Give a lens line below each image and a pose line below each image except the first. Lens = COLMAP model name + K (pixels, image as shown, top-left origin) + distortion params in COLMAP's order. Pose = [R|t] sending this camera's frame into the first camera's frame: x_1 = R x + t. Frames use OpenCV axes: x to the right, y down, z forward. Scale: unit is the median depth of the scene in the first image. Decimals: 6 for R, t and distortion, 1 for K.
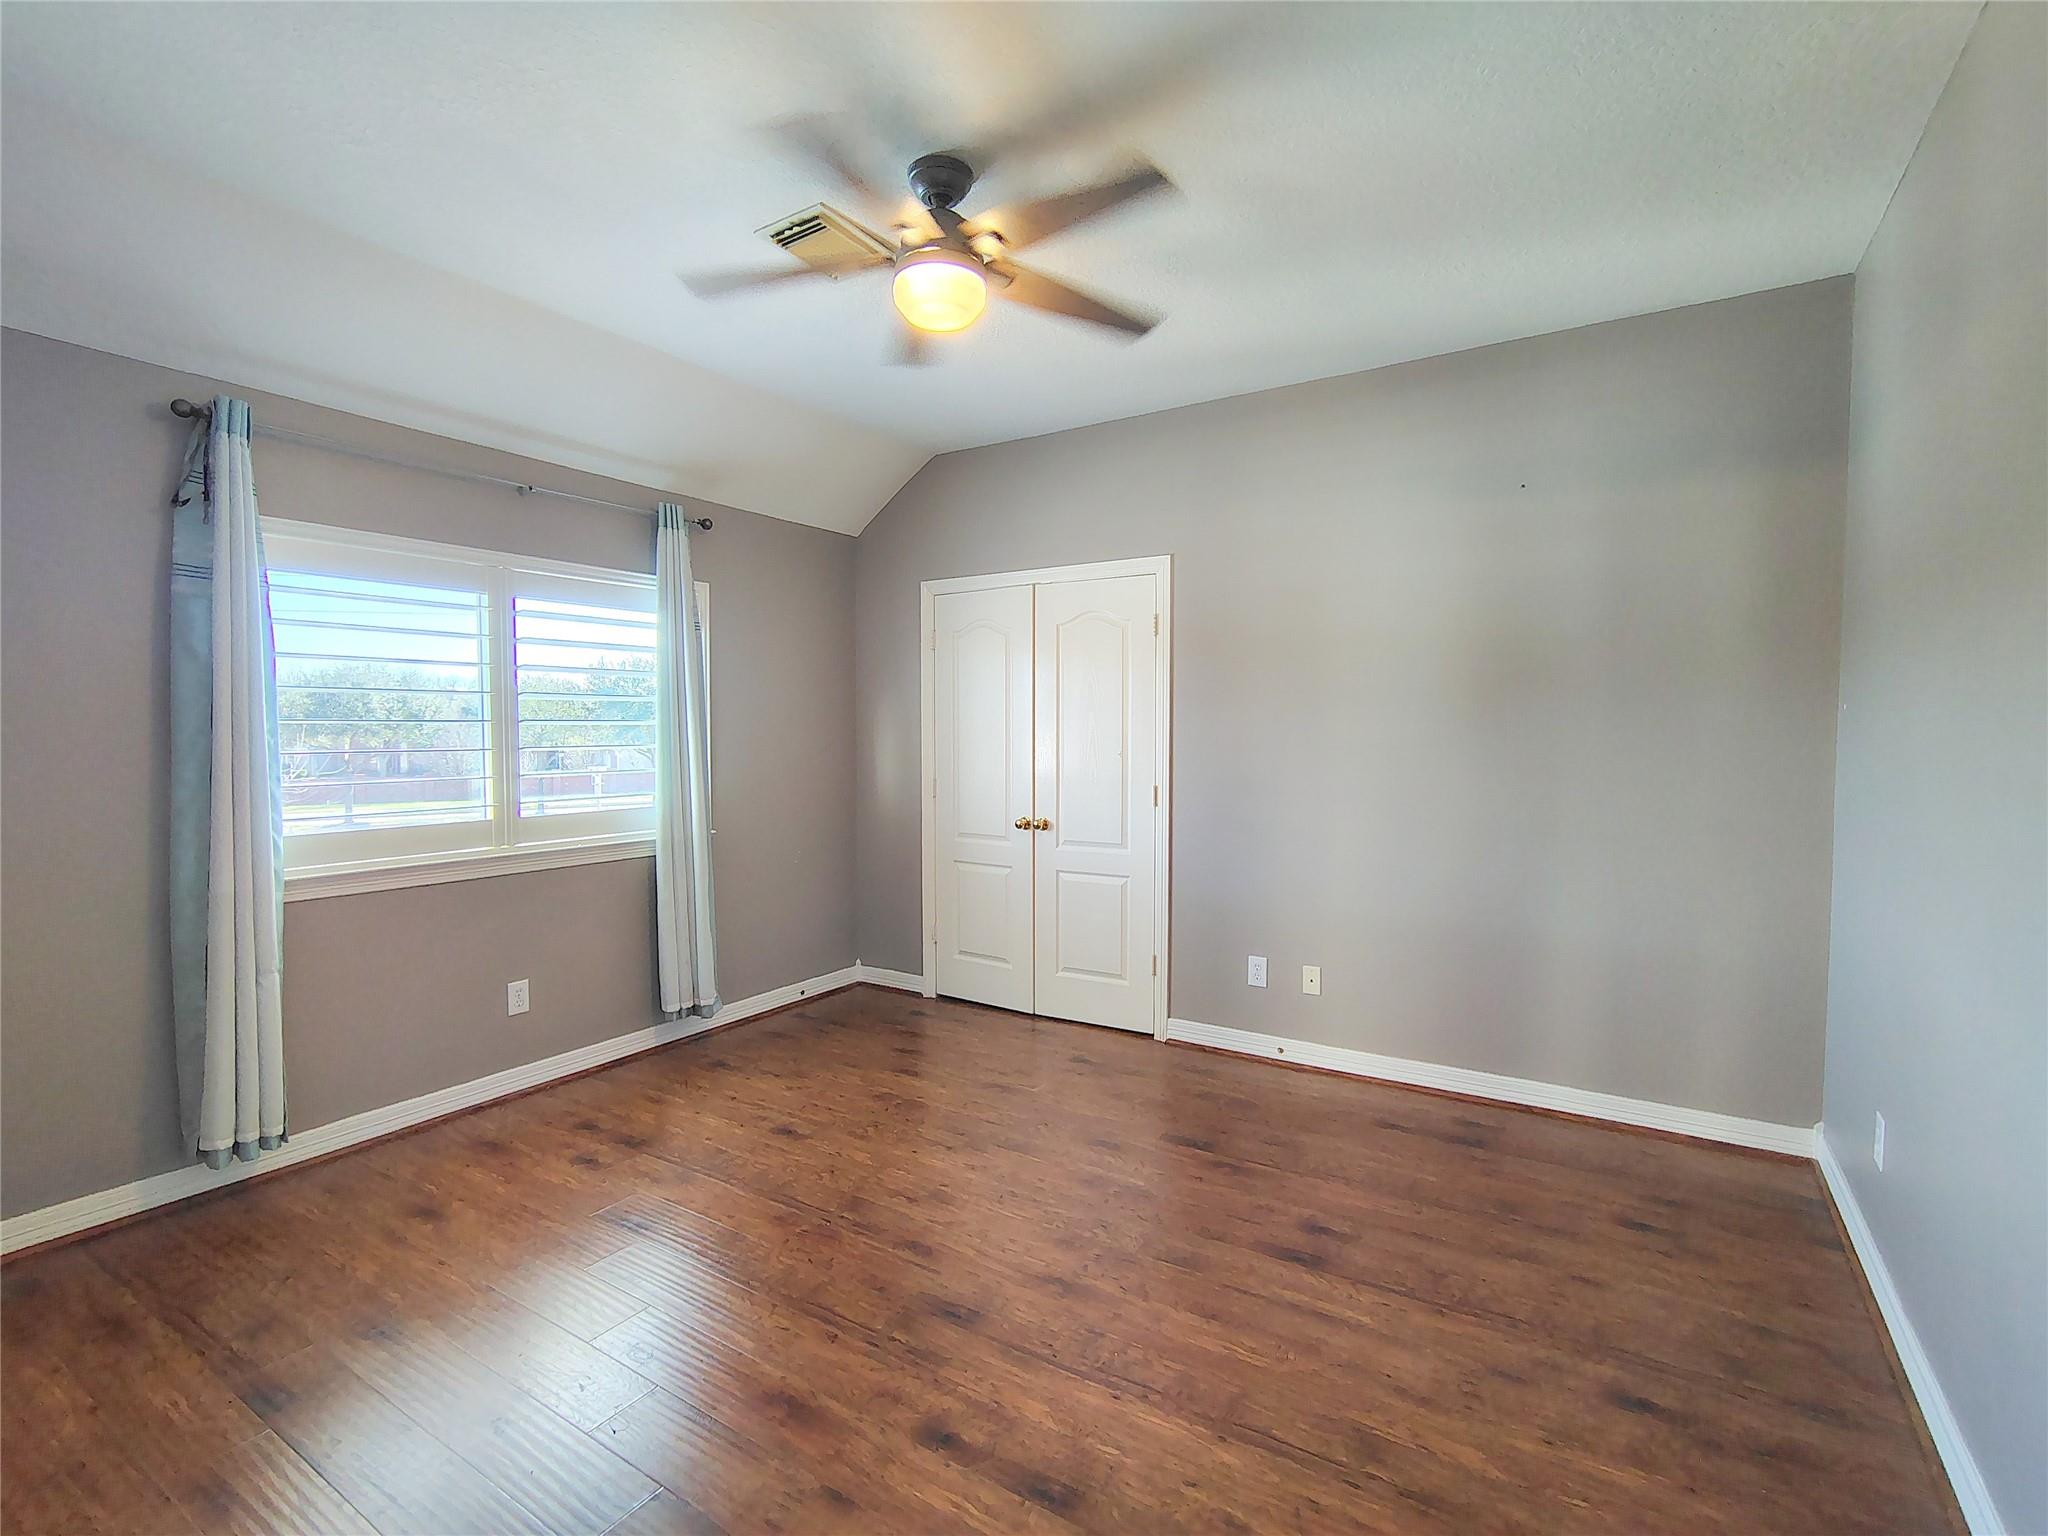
lens RADIAL K [[954.6, 0, 1024.0], [0, 954.6, 768.0], [0, 0, 1]] dist [-0.000274, -0.000023]
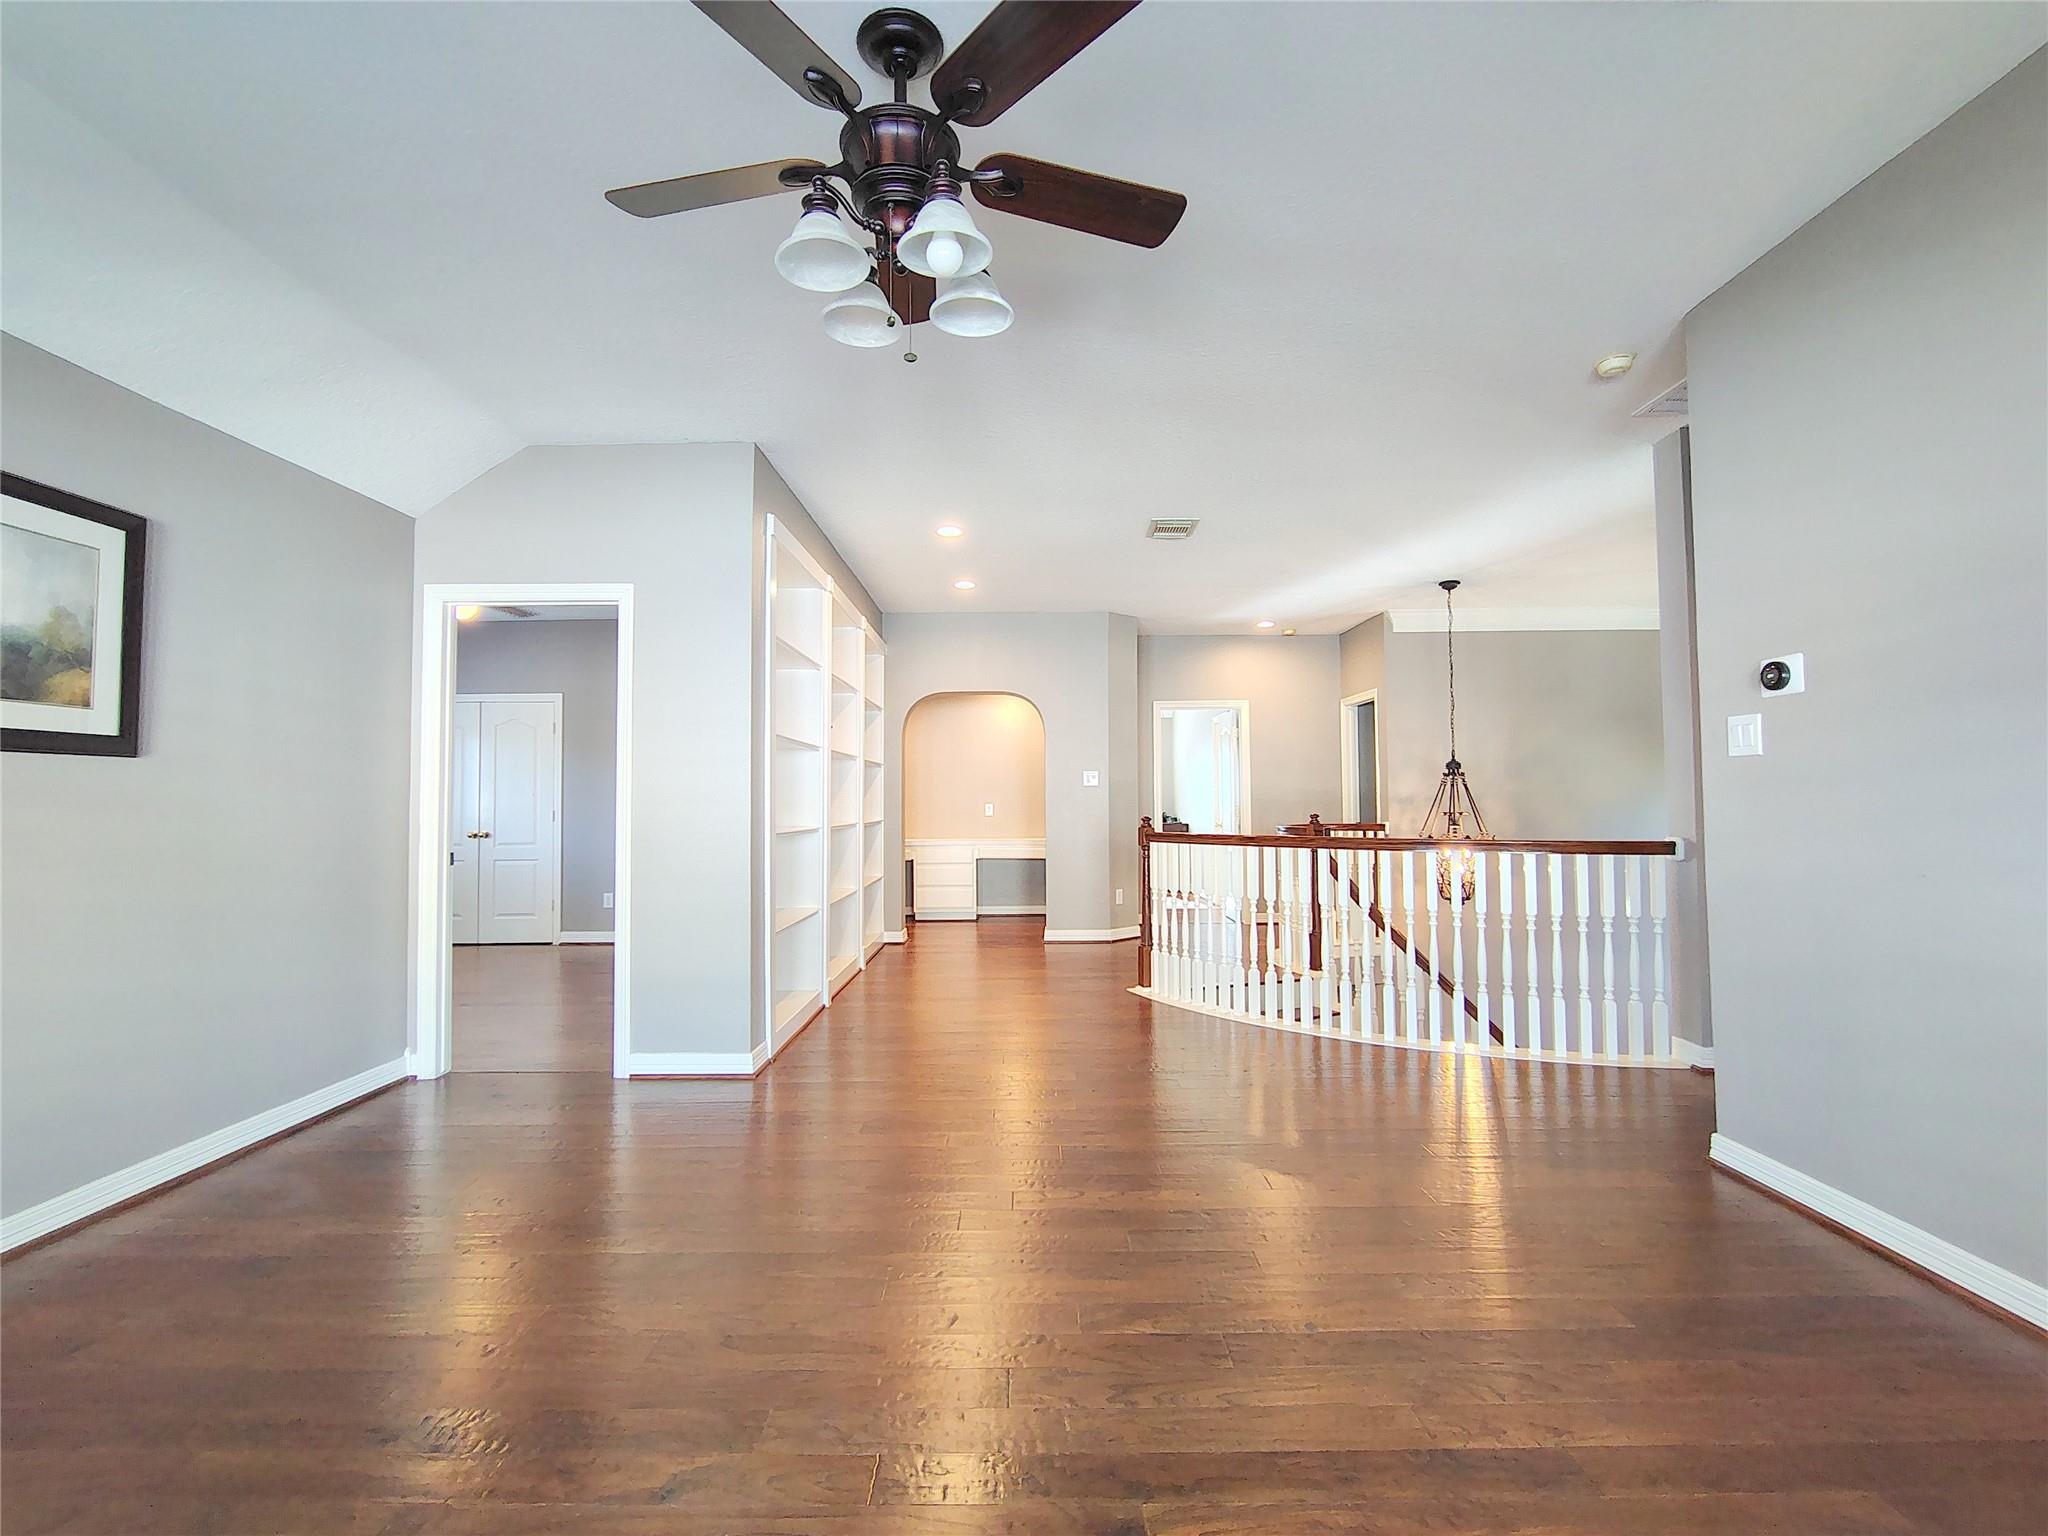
lens RADIAL K [[950.6, 0, 1024.0], [0, 950.6, 768.0], [0, 0, 1]] dist [-0.008452, 0.000581]
pose [[0.842183, 0.014110, 0.539007, -0.090442], [0.034887, 0.996137, -0.080587, 0.113080], [-0.538062, 0.086673, 0.838437, -1.059429]]
